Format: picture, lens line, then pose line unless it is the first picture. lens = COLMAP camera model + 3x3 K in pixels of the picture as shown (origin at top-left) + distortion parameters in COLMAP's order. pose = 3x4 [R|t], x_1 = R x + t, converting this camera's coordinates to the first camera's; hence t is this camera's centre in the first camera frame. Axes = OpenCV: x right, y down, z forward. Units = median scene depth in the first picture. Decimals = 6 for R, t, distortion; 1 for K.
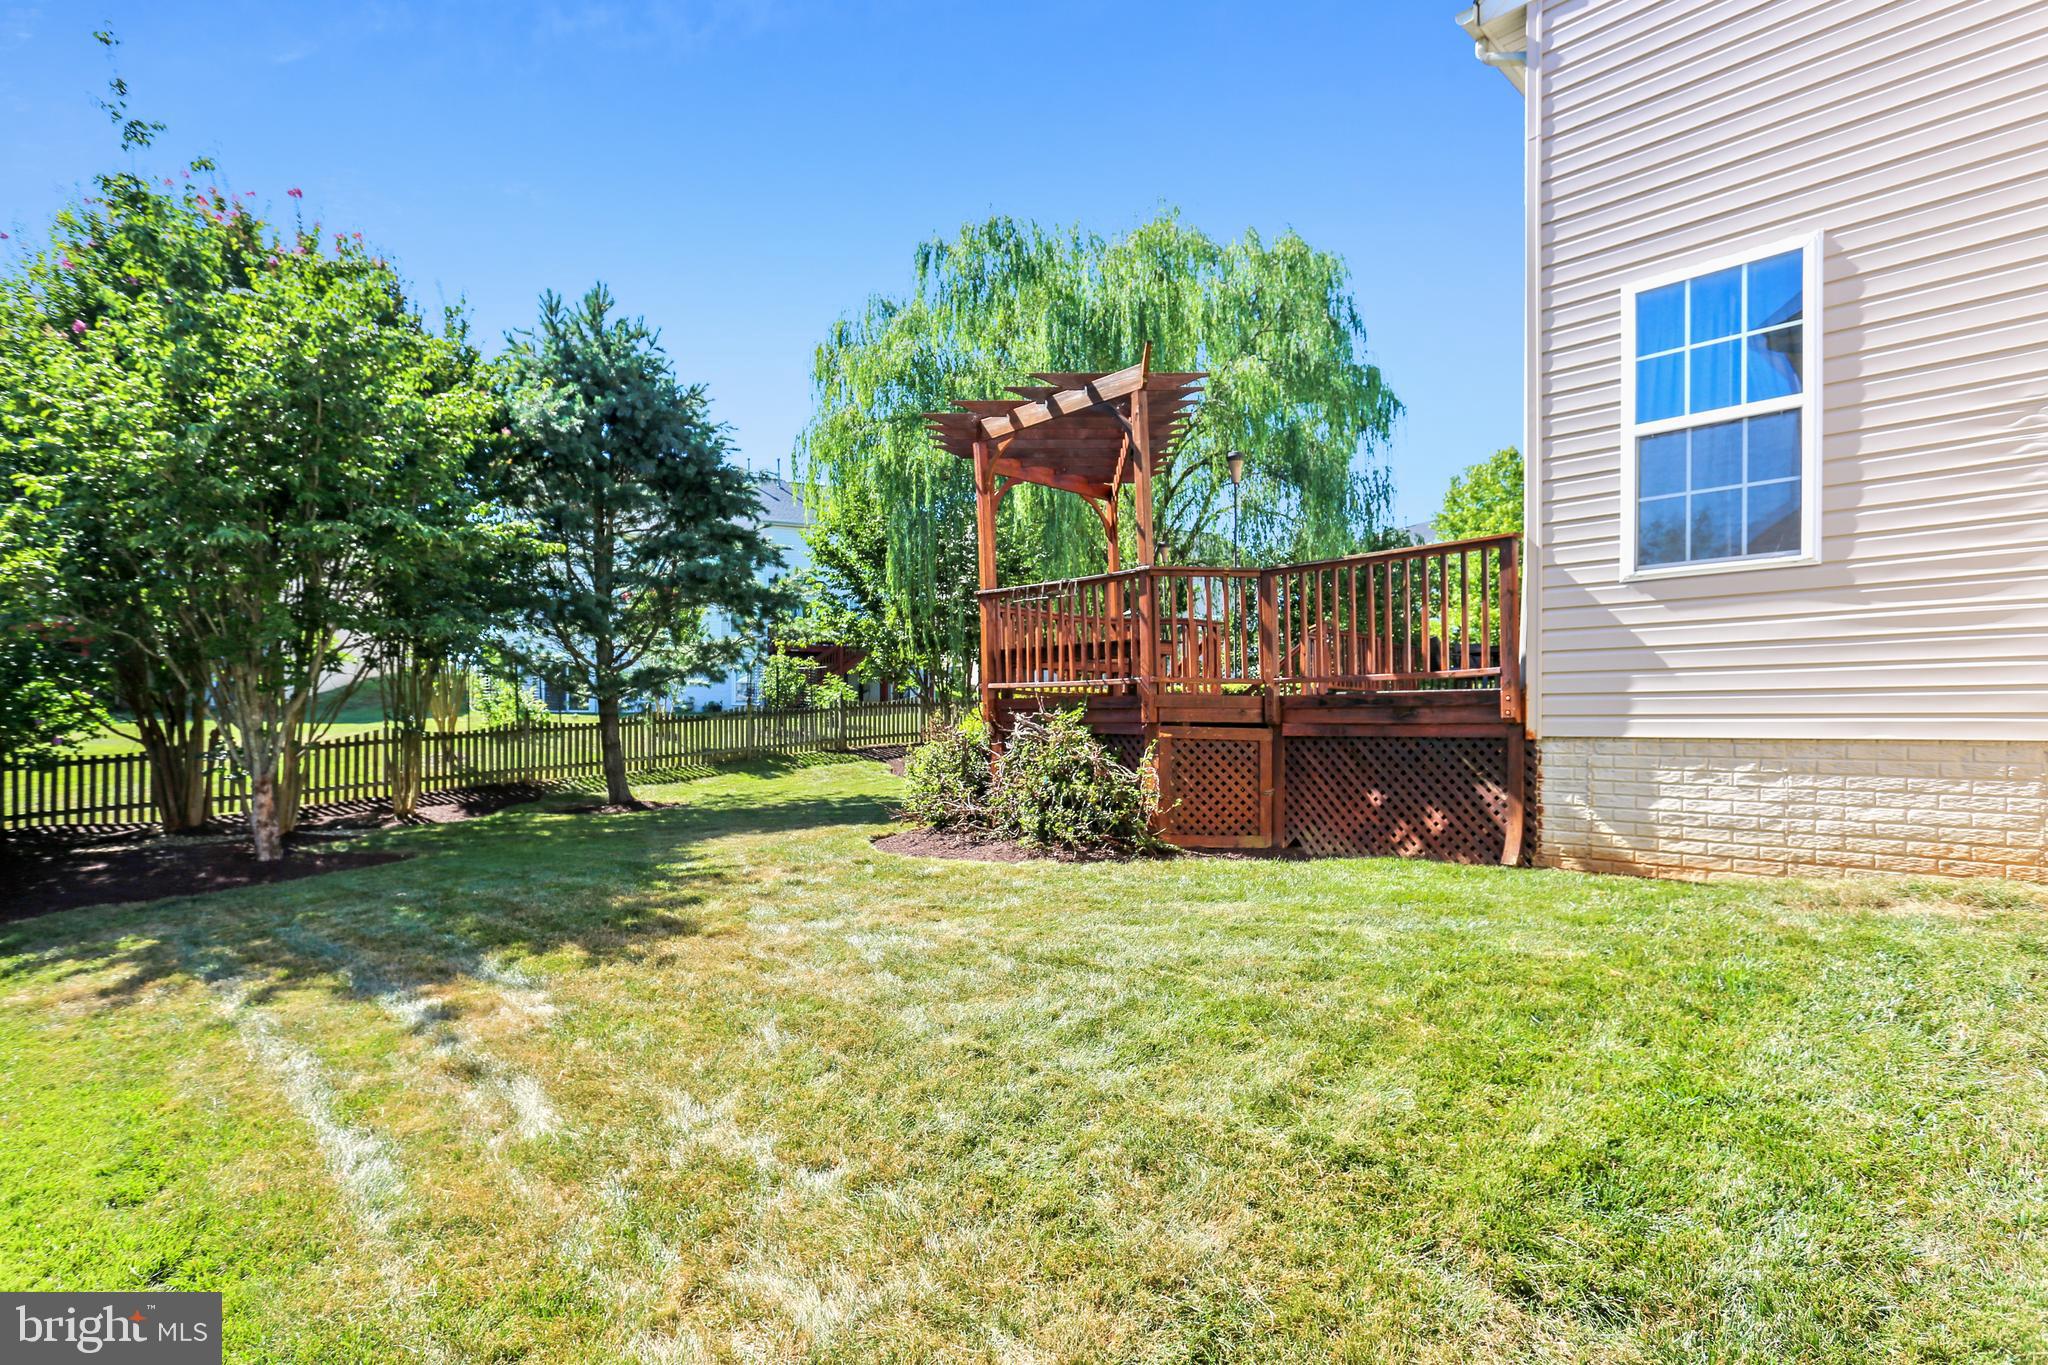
lens RADIAL K [[997.1, 0, 1024.3], [0, 997.1, 750.6], [0, 0, 1]] dist [-0.003781, -0.001383]
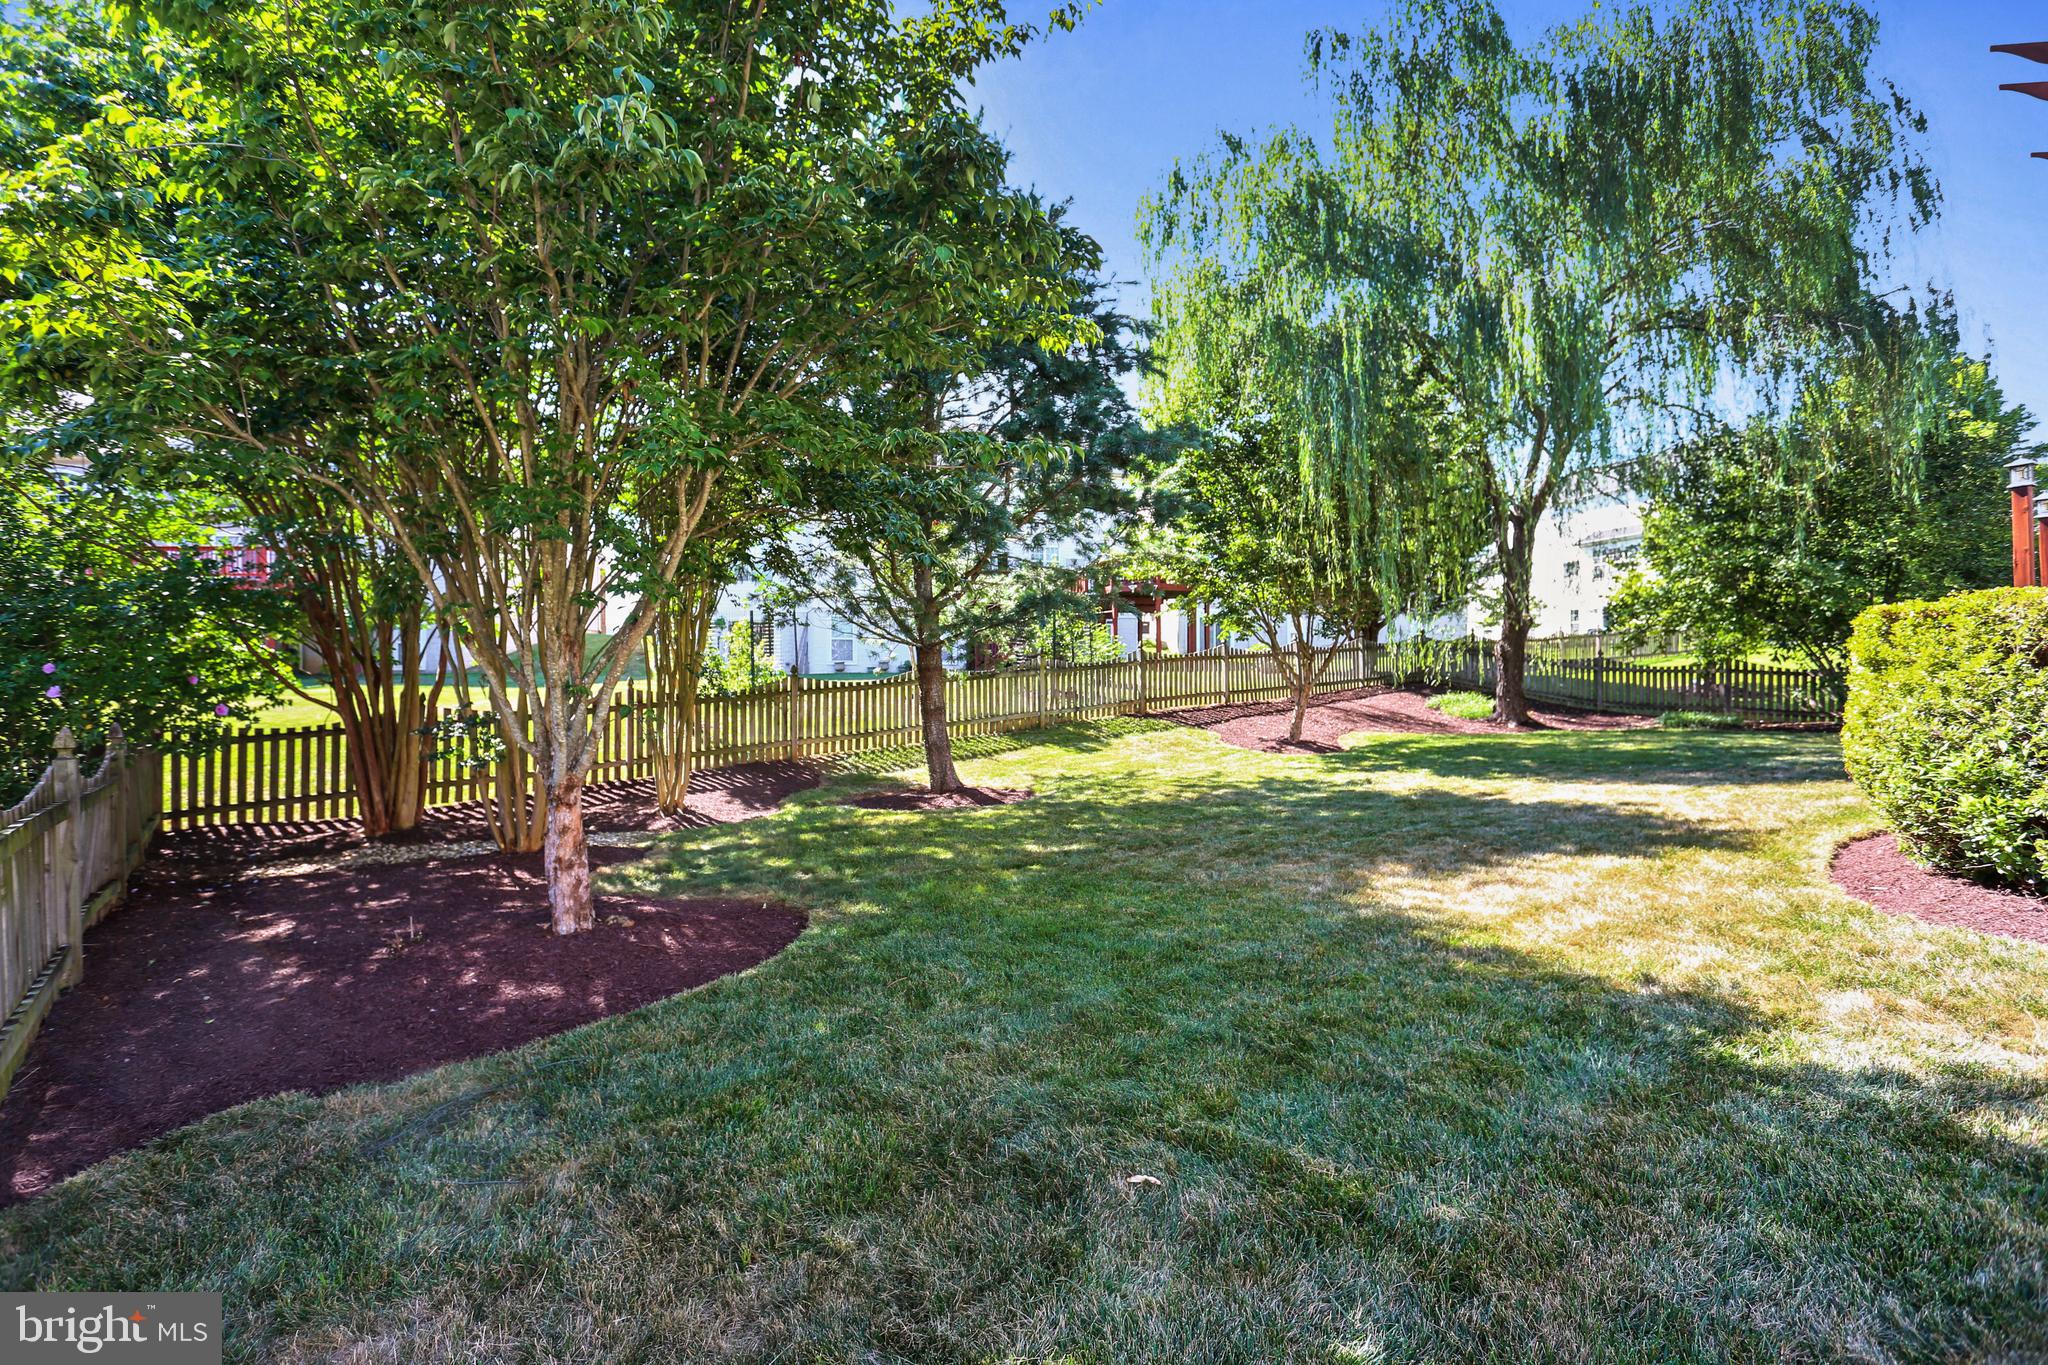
lens RADIAL K [[975.3, 0, 1032.5], [0, 975.3, 699.9], [0, 0, 1]] dist [-0.014119, 0.000406]
pose [[0.995178, -0.009777, -0.097600, -0.309477], [0.008181, 0.999826, -0.016737, 0.000205], [0.097747, 0.015858, 0.995085, 0.341843]]
